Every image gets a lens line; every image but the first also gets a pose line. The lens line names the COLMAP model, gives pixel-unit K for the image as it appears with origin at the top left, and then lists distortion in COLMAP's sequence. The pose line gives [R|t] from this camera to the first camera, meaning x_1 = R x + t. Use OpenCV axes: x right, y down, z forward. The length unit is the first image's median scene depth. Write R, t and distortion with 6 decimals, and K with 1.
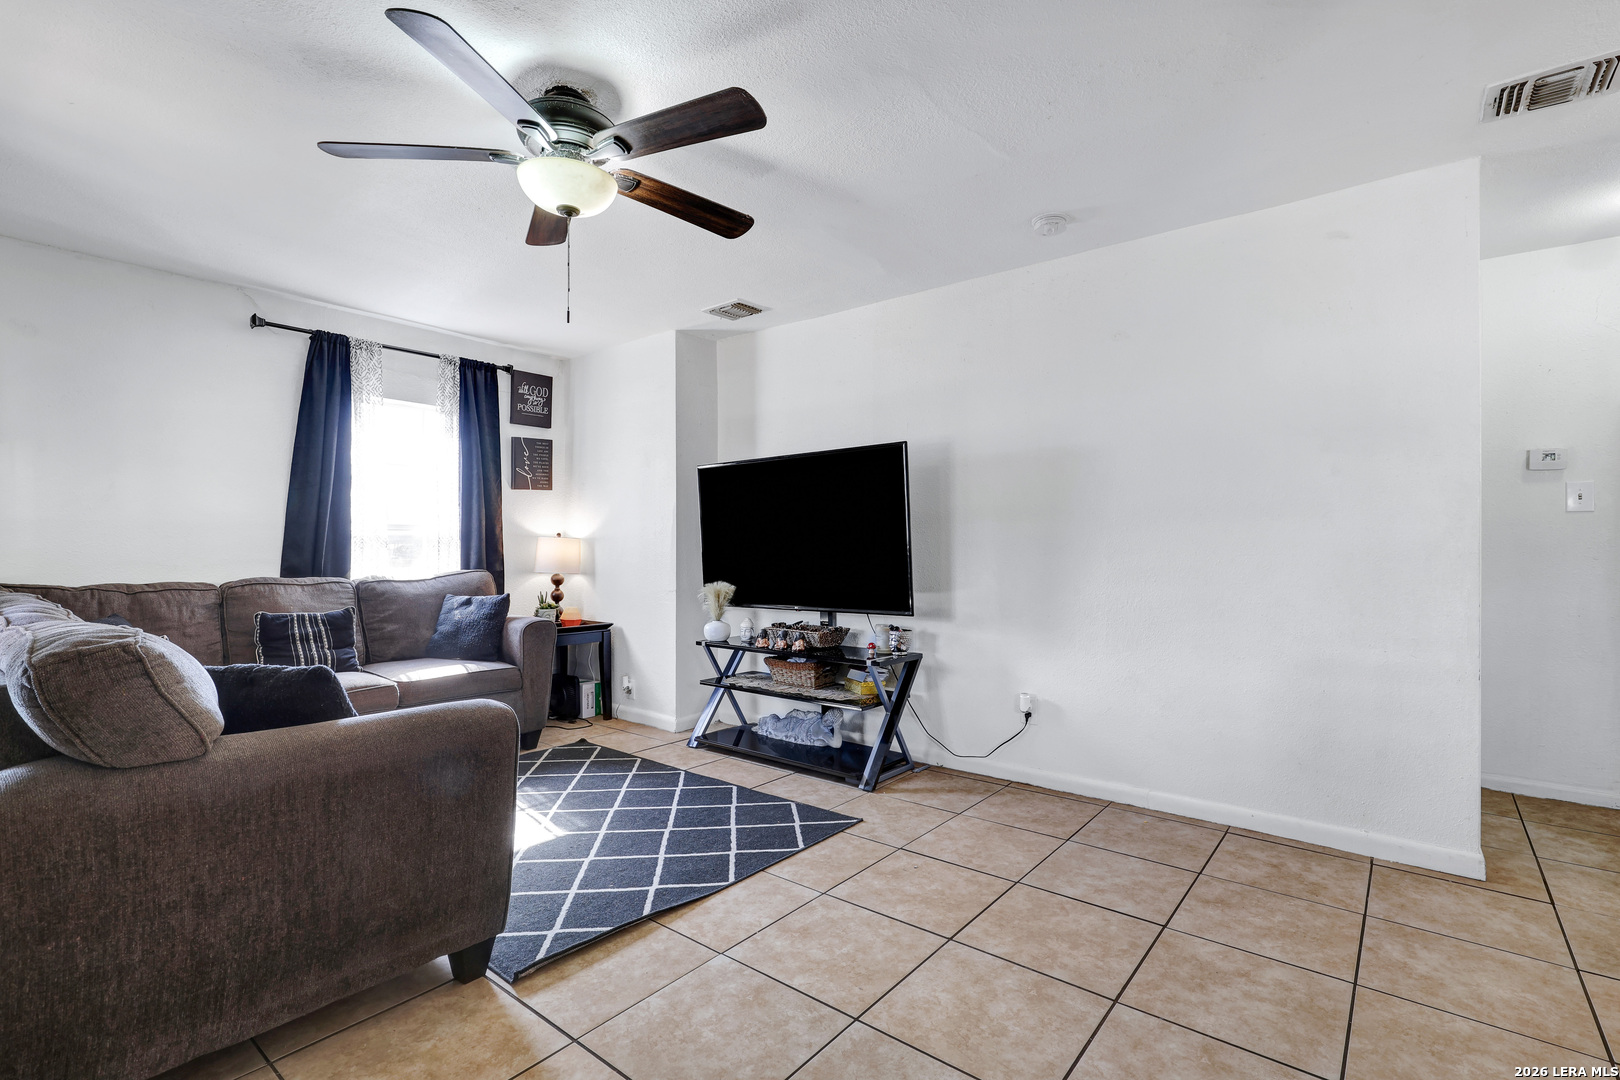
lens RADIAL K [[748.7, 0, 827.6], [0, 748.7, 536.7], [0, 0, 1]] dist [-0.000888, 0.000075]
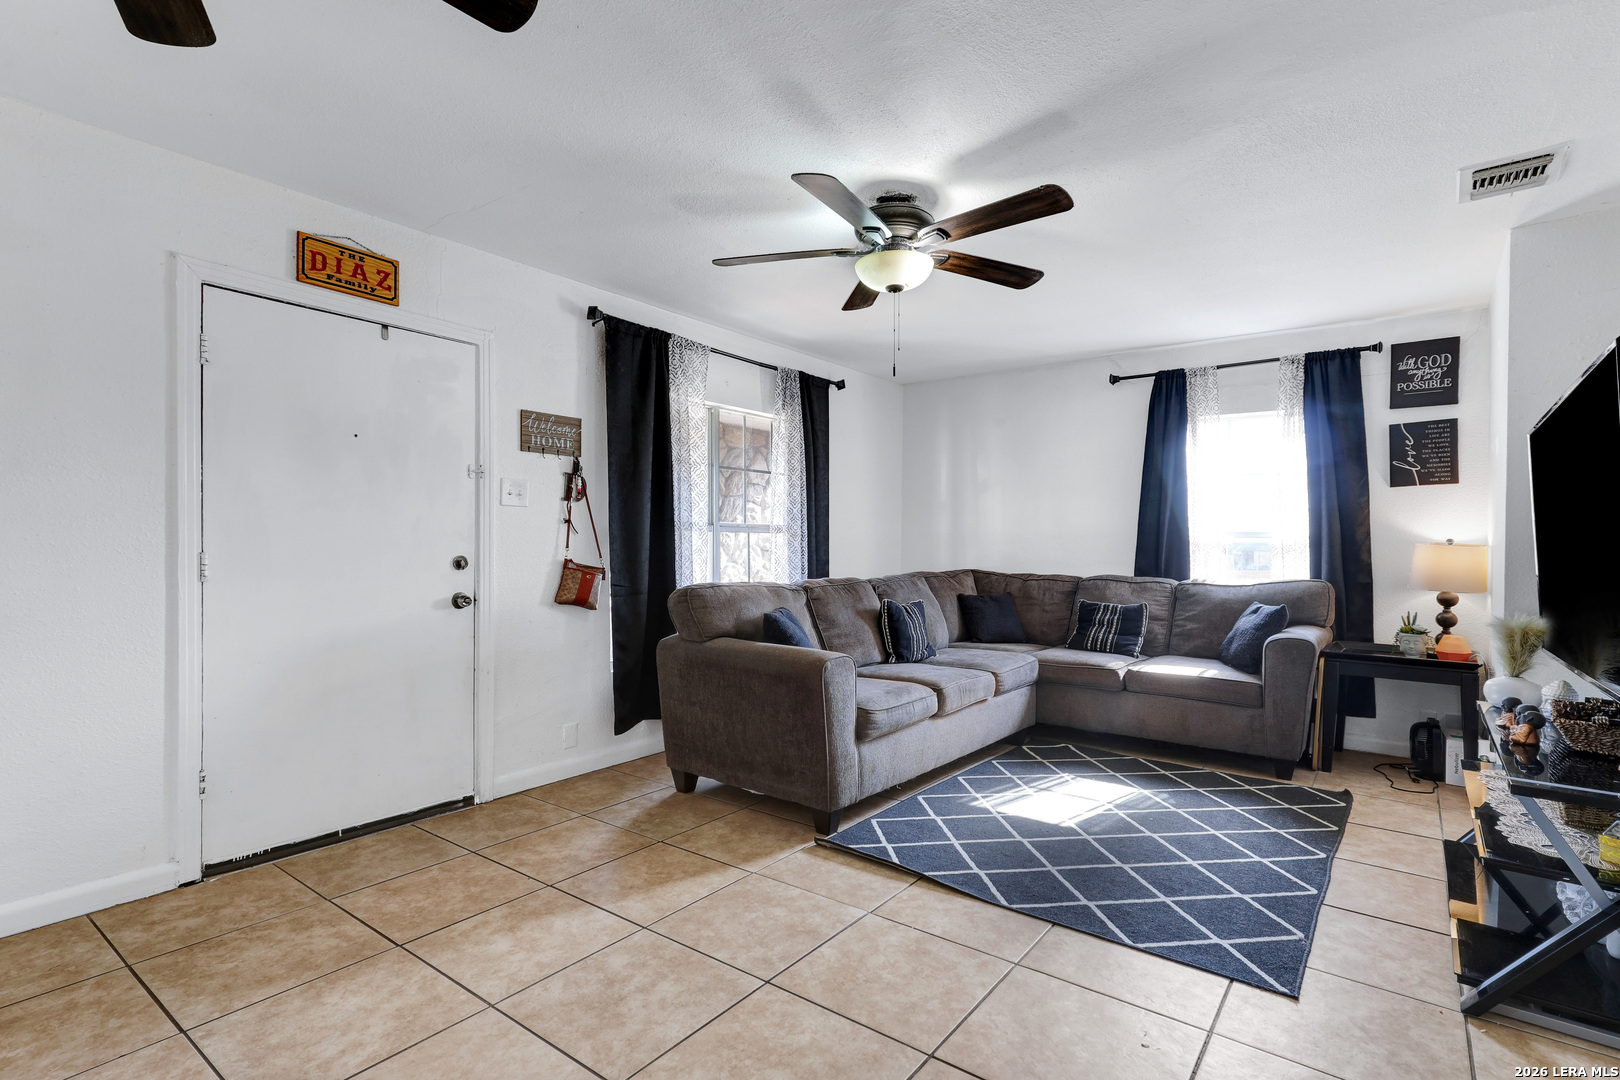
lens RADIAL K [[748.7, 0, 869.6], [0, 748.7, 547.0], [0, 0, 1]] dist [-0.000888, 0.000075]
pose [[0.073890, 0.003637, -0.997260, 0.505139], [0.000479, 0.999993, 0.003683, 0.000665], [0.997266, -0.000750, 0.073887, 0.472203]]
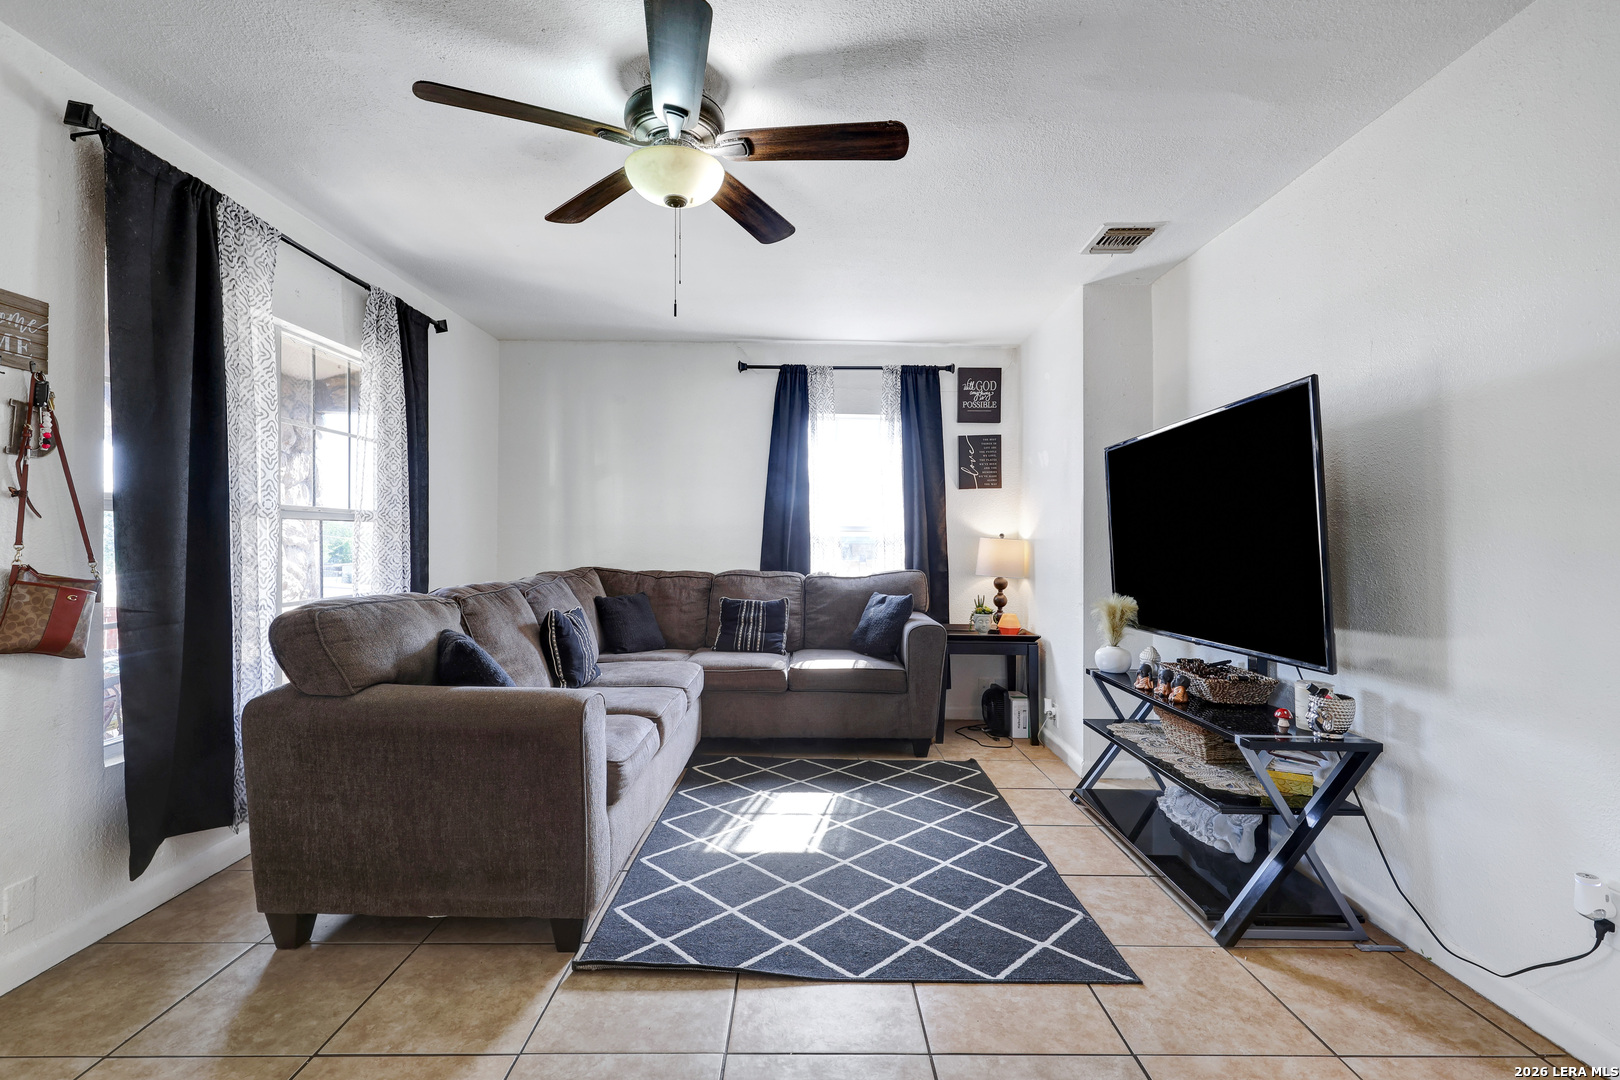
lens RADIAL K [[748.7, 0, 795.1], [0, 748.7, 531.2], [0, 0, 1]] dist [-0.000888, 0.000075]
pose [[0.625012, -0.006304, -0.780590, 0.277175], [-0.000505, 0.999964, -0.008480, 0.000387], [0.780615, 0.005694, 0.624986, 0.284186]]
